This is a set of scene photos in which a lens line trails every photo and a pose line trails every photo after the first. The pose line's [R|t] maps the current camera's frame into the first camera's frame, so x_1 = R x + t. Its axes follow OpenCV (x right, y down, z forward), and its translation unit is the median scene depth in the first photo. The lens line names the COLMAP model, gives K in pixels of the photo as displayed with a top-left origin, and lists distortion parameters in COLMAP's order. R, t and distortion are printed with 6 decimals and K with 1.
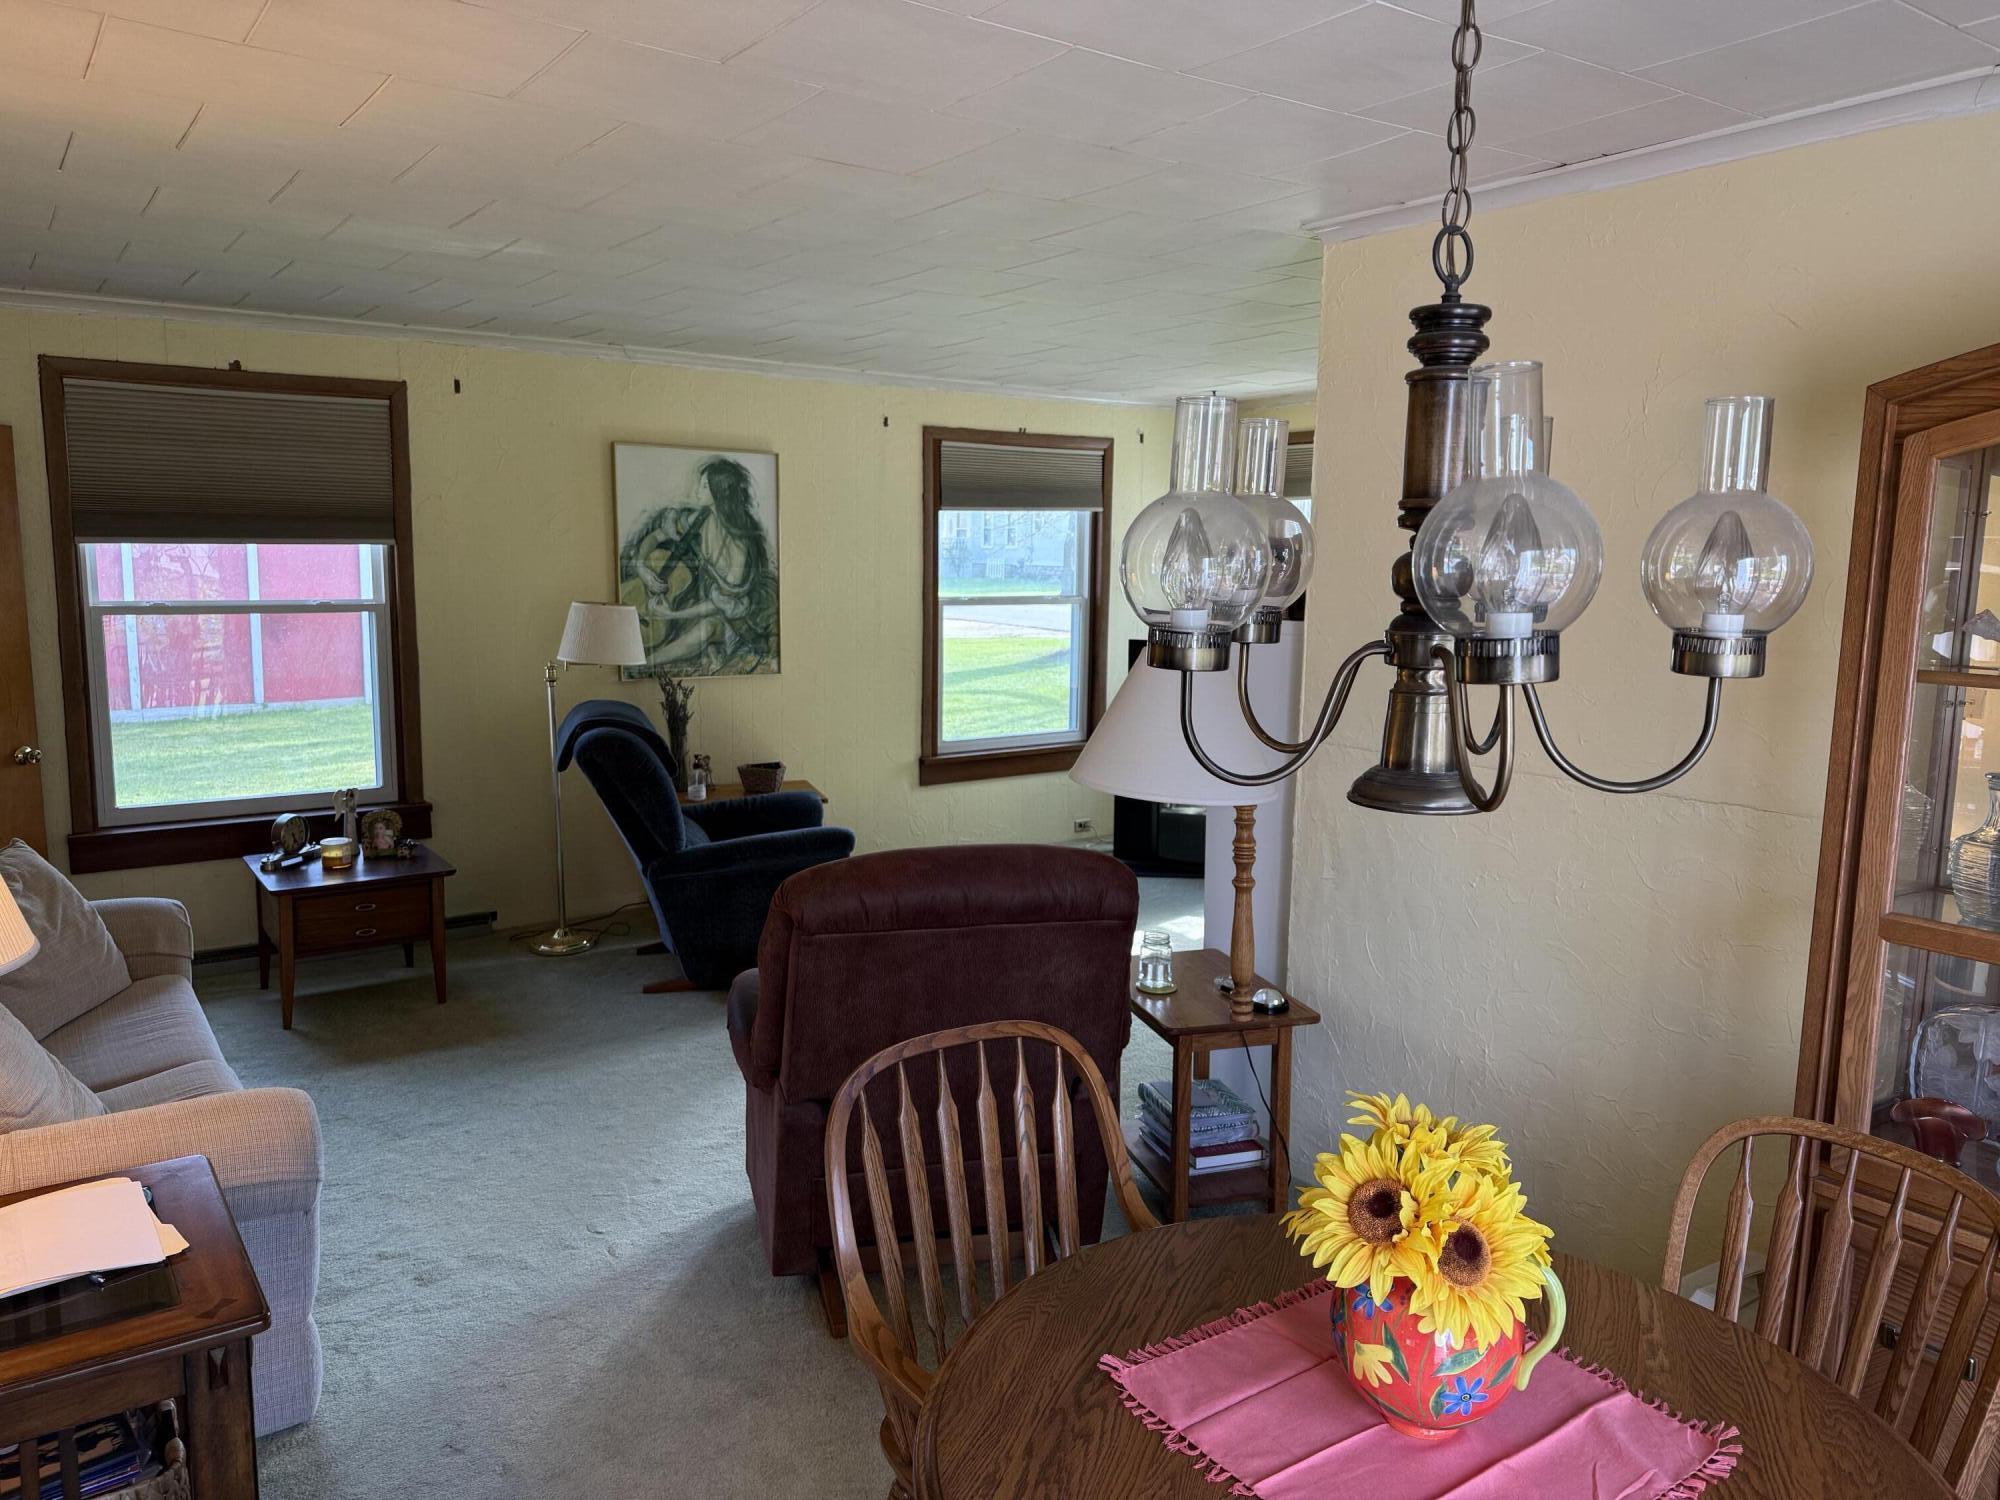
lens RADIAL K [[1383.8, 0, 1000.0], [0, 1383.8, 750.0], [0, 0, 1]] dist [-0.003497, -0.008273]
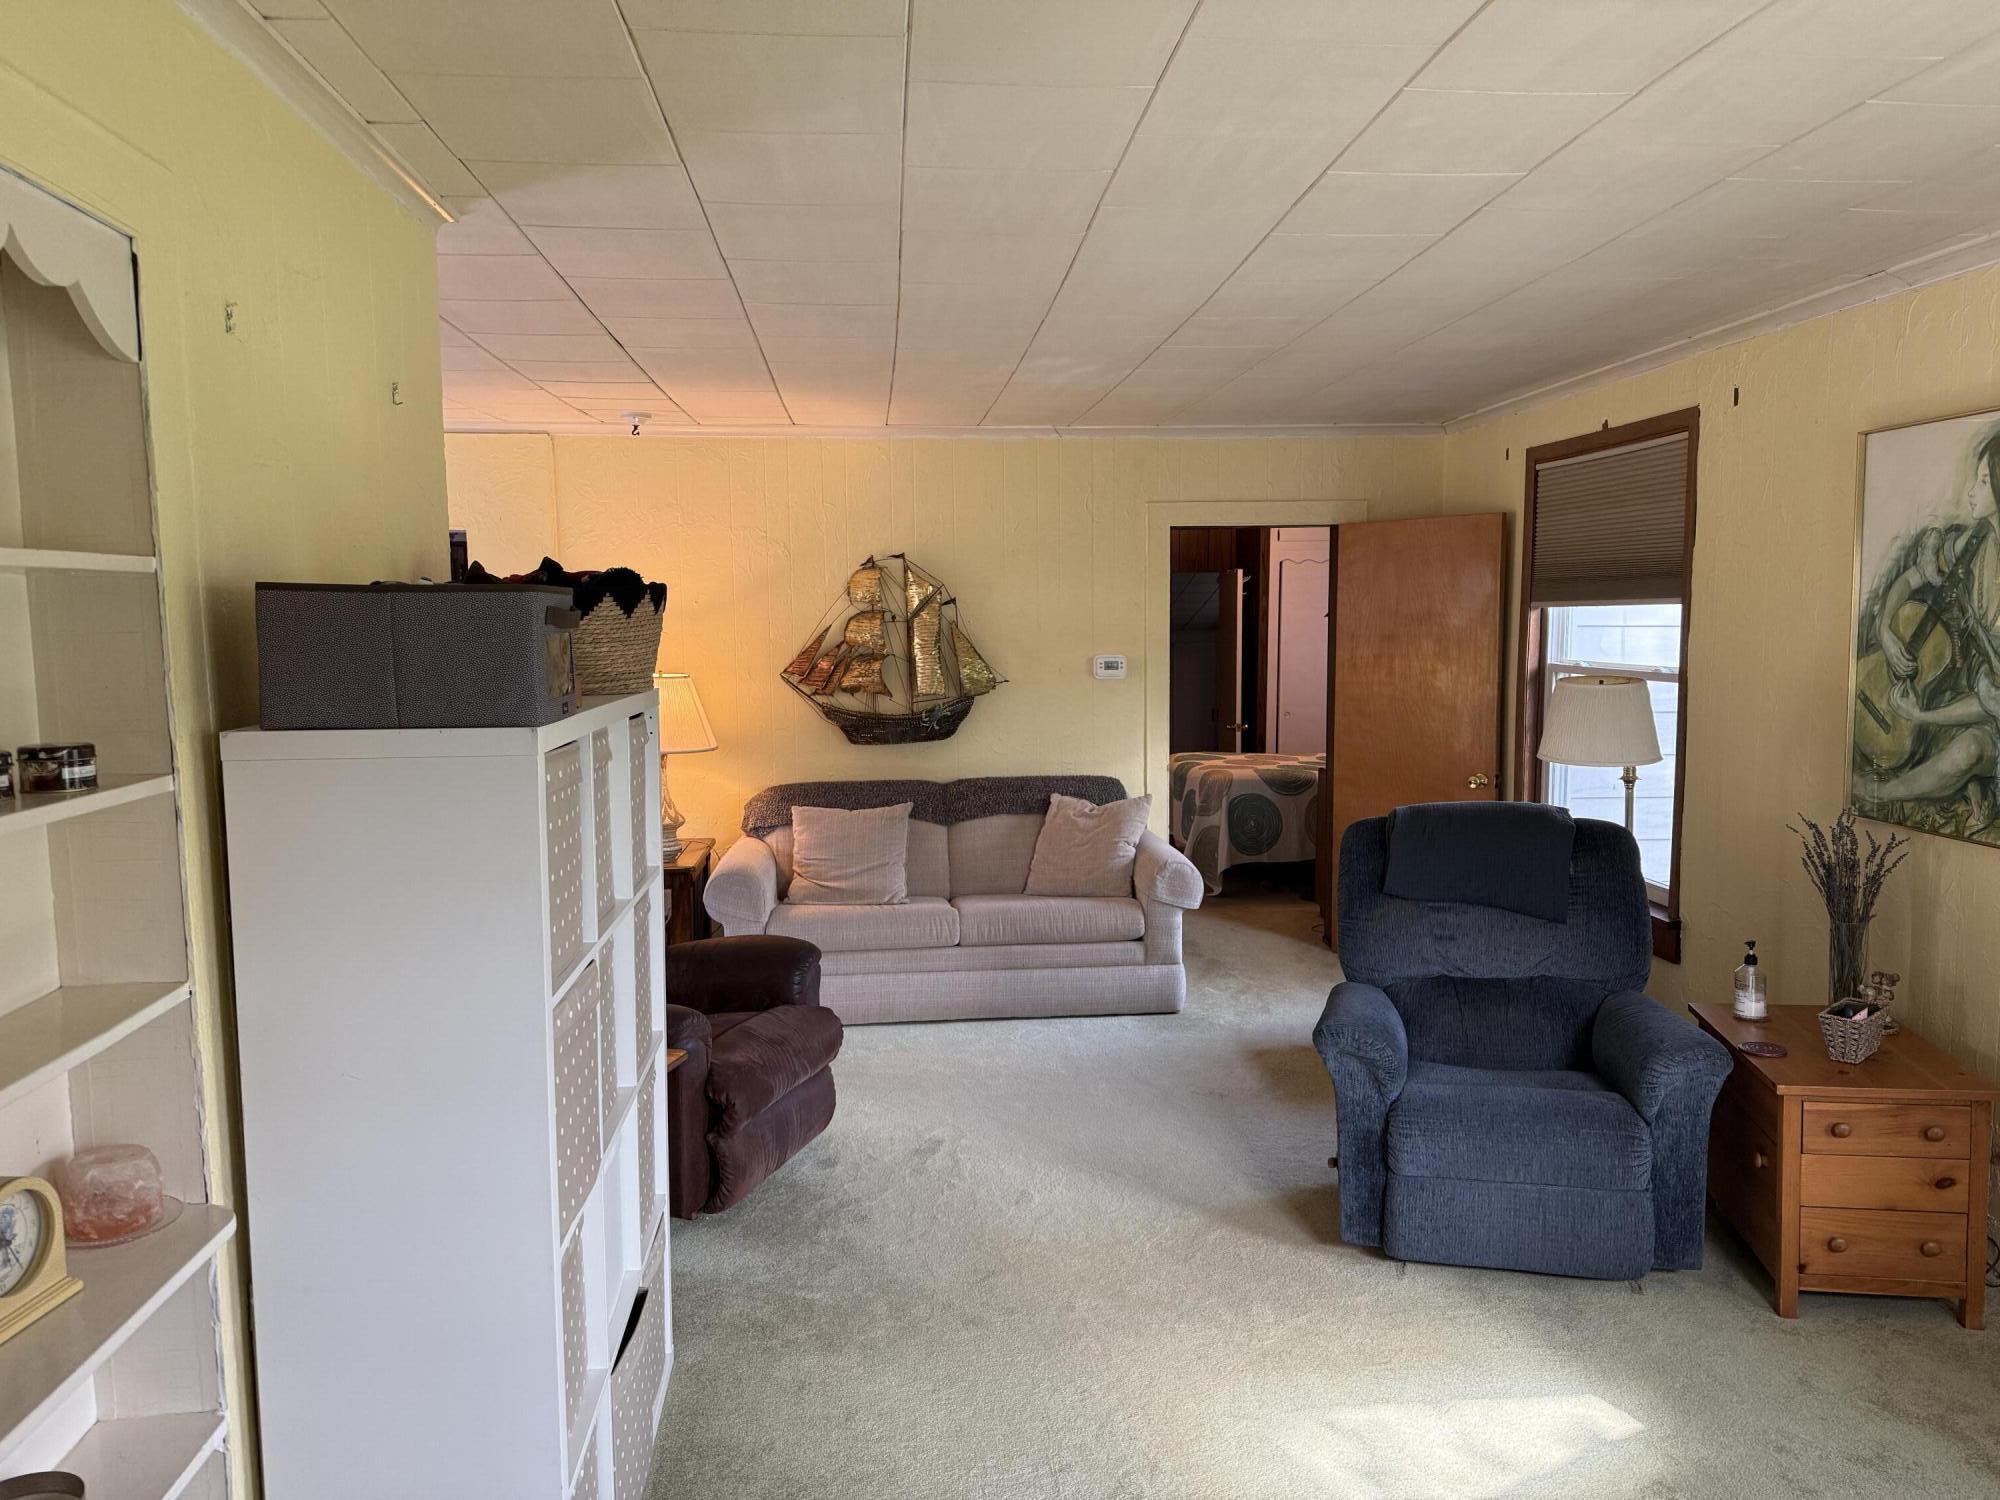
lens RADIAL K [[1383.8, 0, 1000.0], [0, 1383.8, 750.0], [0, 0, 1]] dist [-0.003497, -0.008273]
pose [[-0.504175, 0.073940, -0.860431, 0.439481], [-0.123426, 0.979931, 0.156532, -0.126961], [0.854736, 0.185119, -0.484930, 0.960285]]
